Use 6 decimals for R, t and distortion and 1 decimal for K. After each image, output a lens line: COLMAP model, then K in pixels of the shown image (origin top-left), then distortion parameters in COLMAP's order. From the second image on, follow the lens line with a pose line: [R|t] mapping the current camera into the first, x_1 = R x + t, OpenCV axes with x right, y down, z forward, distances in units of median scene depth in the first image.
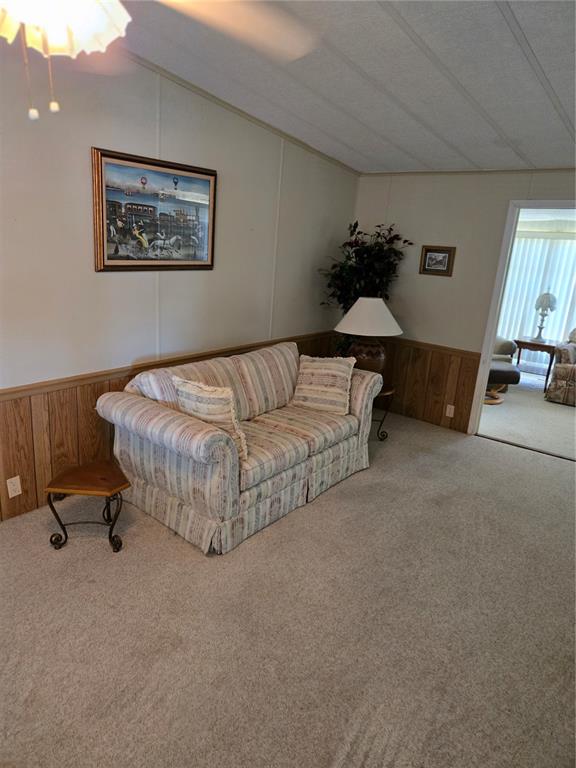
lens RADIAL K [[513.7, 0, 289.6], [0, 513.7, 381.8], [0, 0, 1]] dist [0.008012, -0.004012]
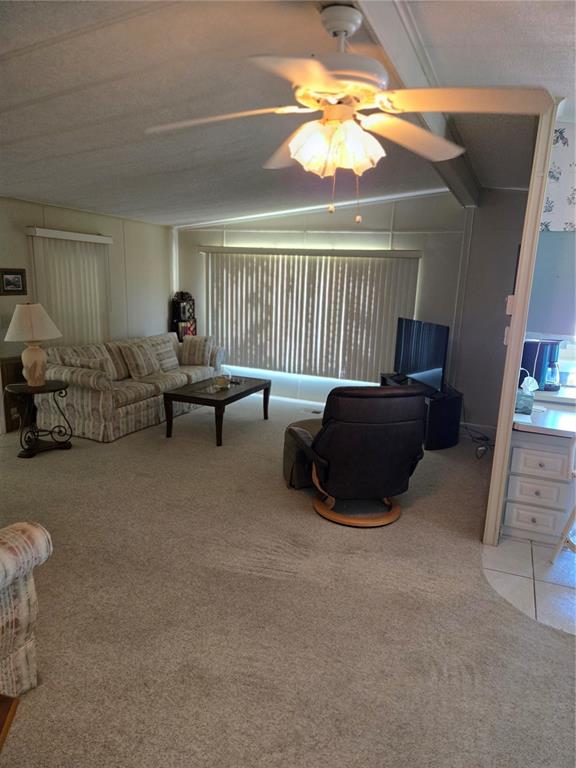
lens RADIAL K [[513.7, 0, 289.8], [0, 513.7, 387.6], [0, 0, 1]] dist [0.008012, -0.004012]
pose [[-0.247228, -0.282351, 0.926907, -1.183326], [0.209375, 0.918435, 0.335616, -0.353417], [-0.946066, 0.277045, -0.167946, 0.902506]]
